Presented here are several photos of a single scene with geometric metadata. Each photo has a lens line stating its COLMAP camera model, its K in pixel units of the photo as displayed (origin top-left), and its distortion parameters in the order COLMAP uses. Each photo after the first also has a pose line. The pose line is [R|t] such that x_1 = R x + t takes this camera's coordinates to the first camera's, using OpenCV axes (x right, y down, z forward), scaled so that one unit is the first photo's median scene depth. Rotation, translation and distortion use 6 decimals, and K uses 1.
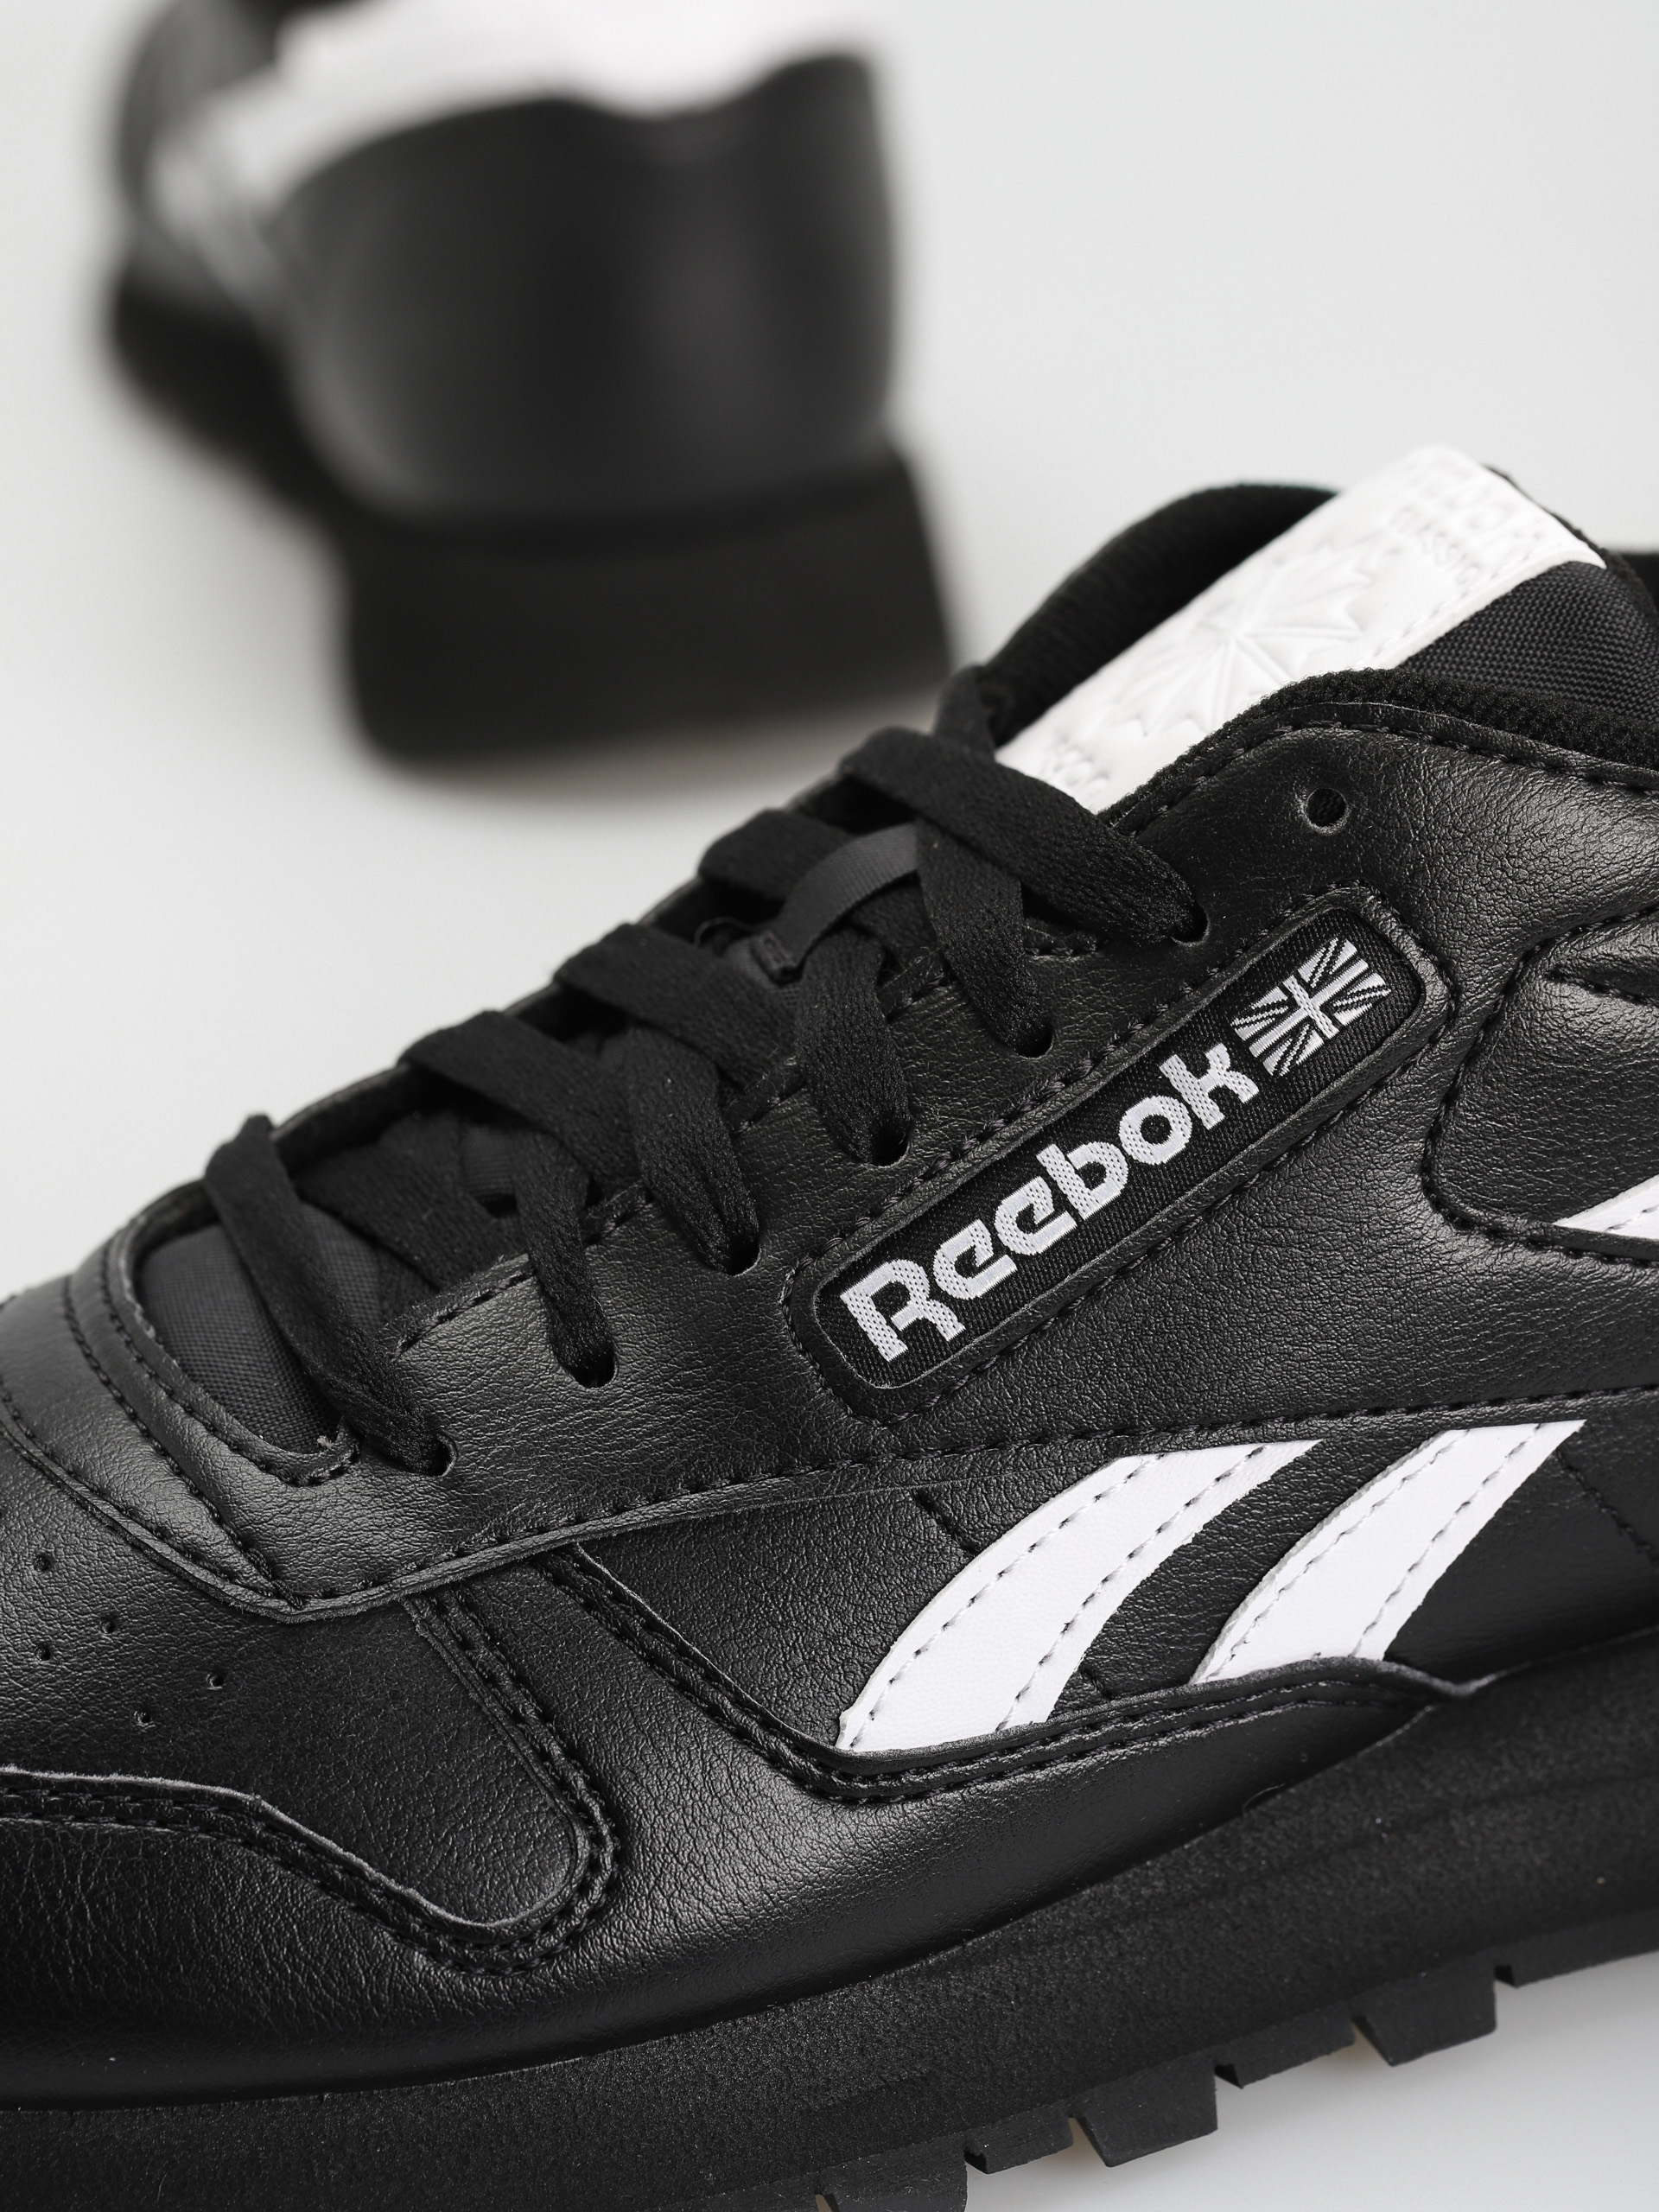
lens RADIAL K [[6191.2, 0, 832.0], [0, 6191.2, 1096.4], [0, 0, 1]] dist [0.344376, 0.000000]
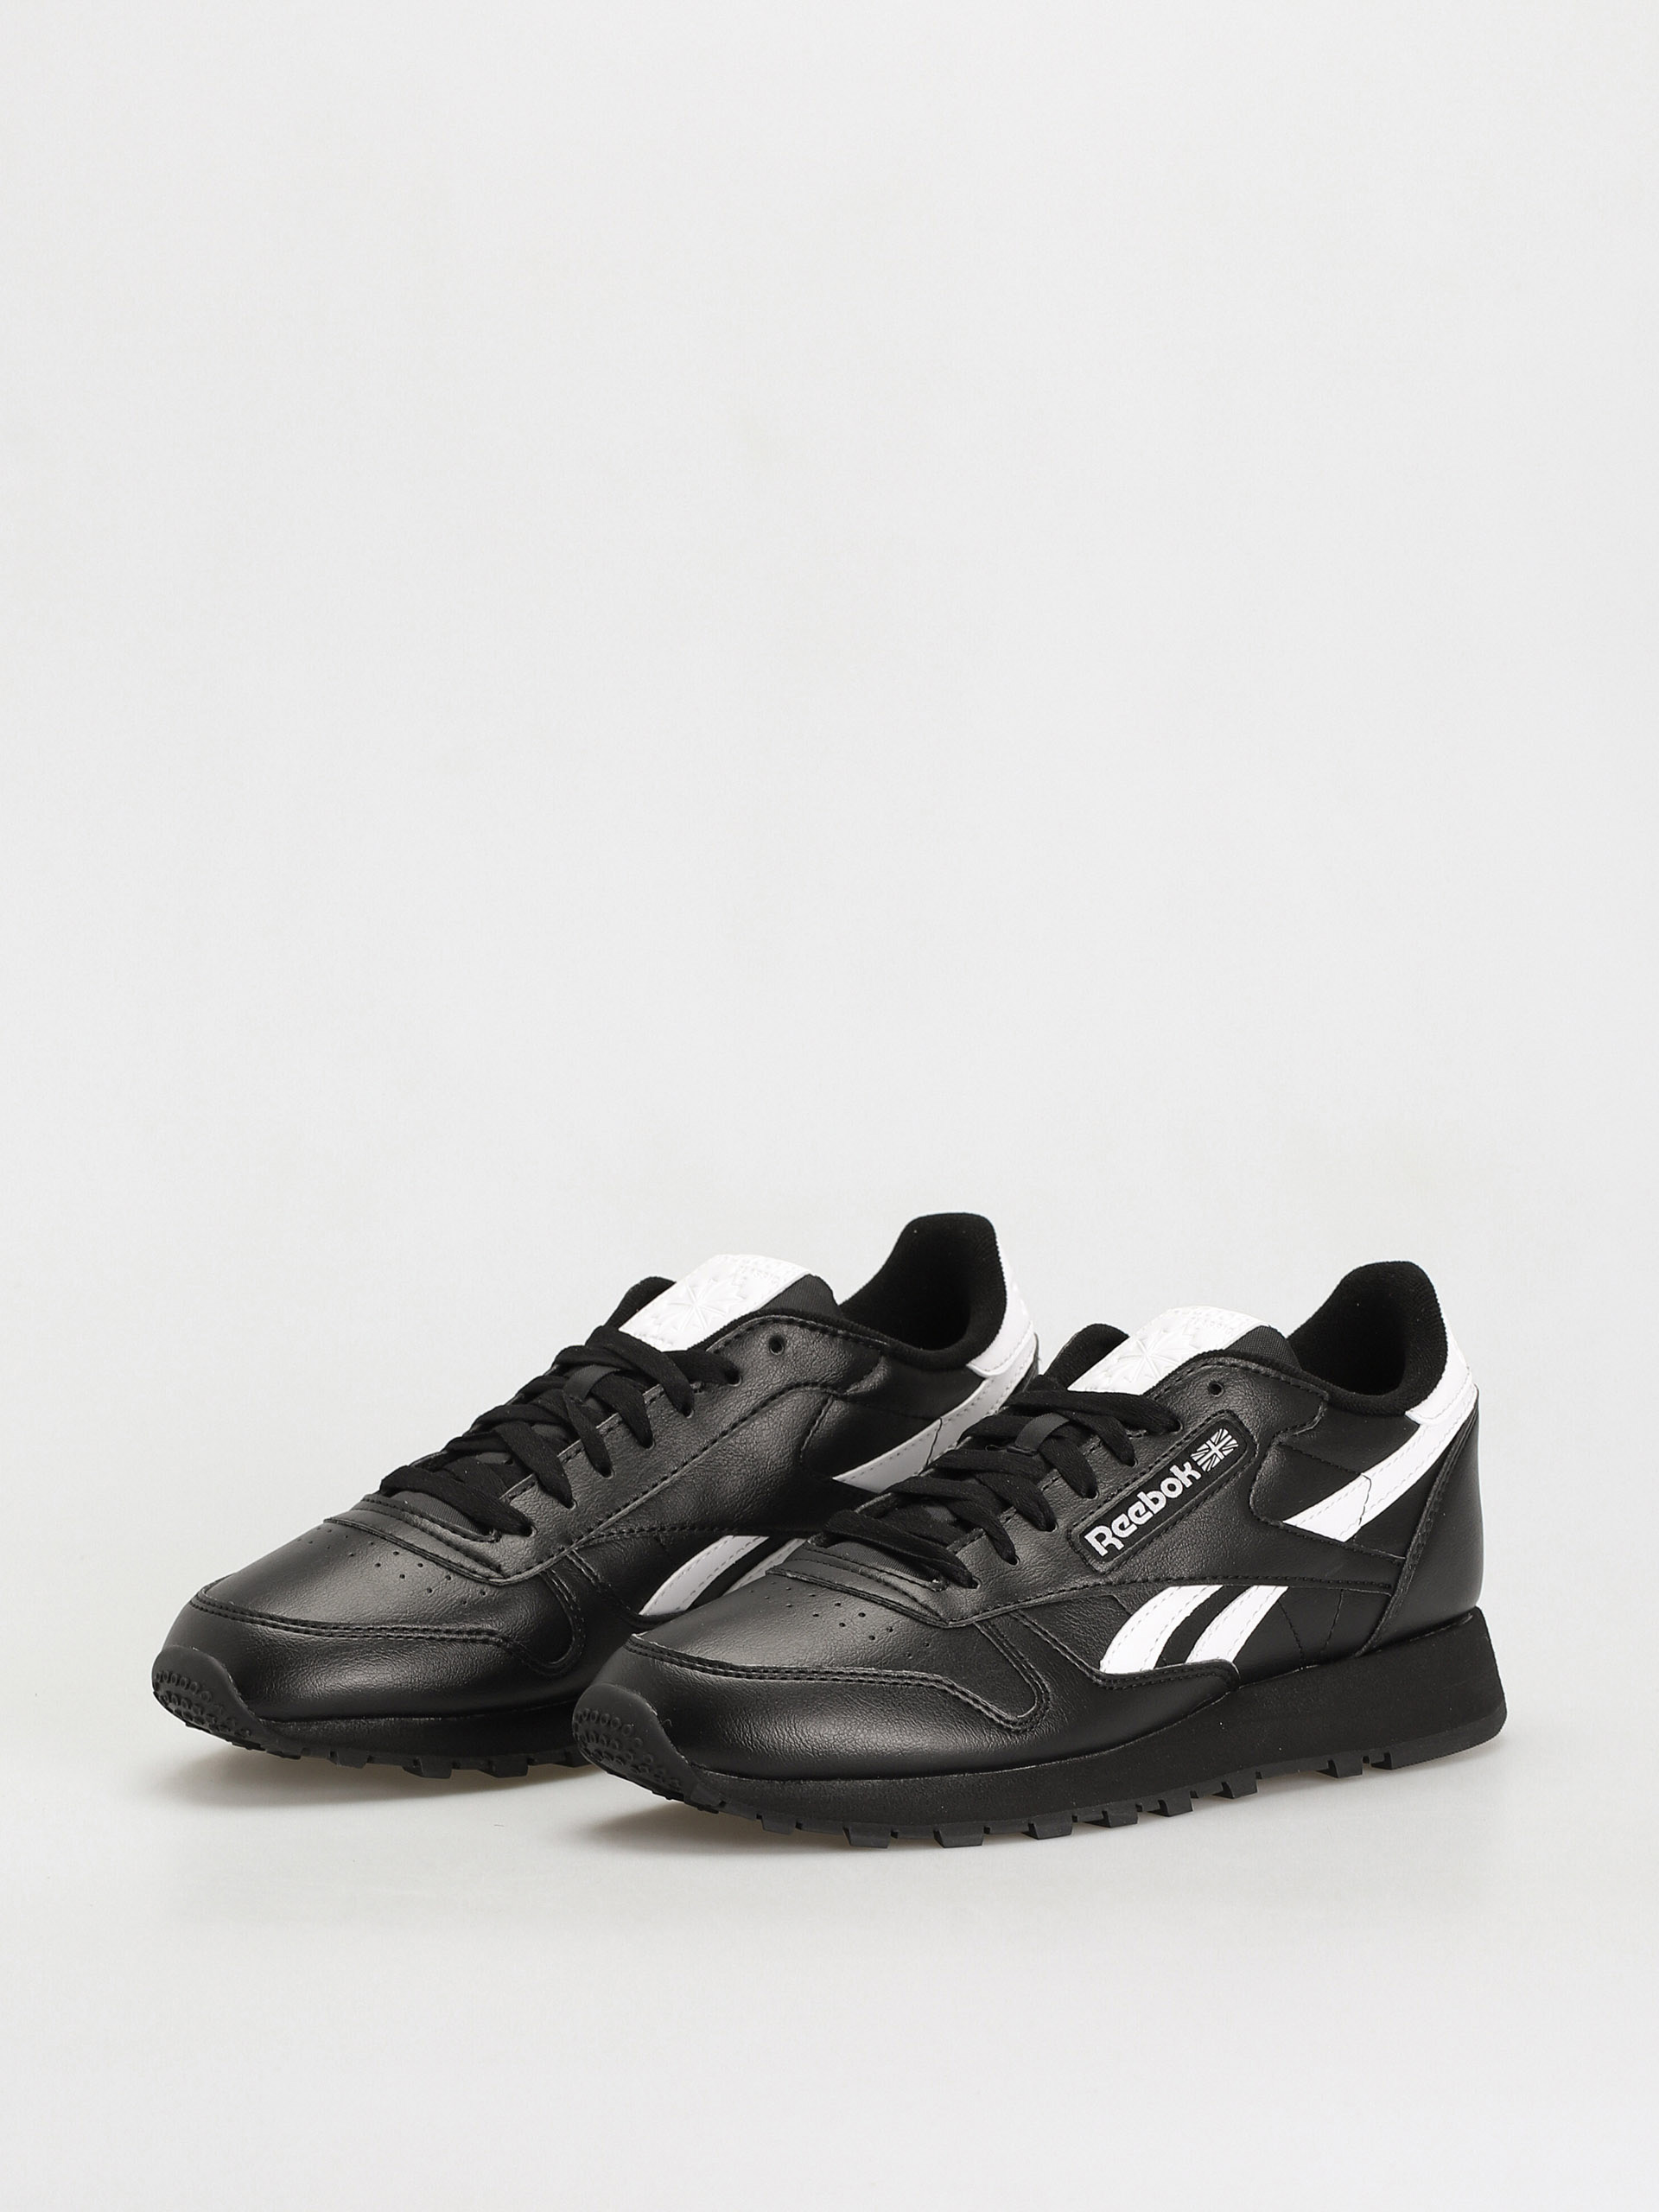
lens RADIAL K [[6191.2, 0, 832.1], [0, 6191.2, 1107.8], [0, 0, 1]] dist [0.344376, 0.000000]
pose [[0.936598, 0.037257, 0.348420, -1.252588], [0.058372, 0.963849, -0.259976, 0.647446], [-0.345510, 0.263830, 0.900564, -1.914186]]
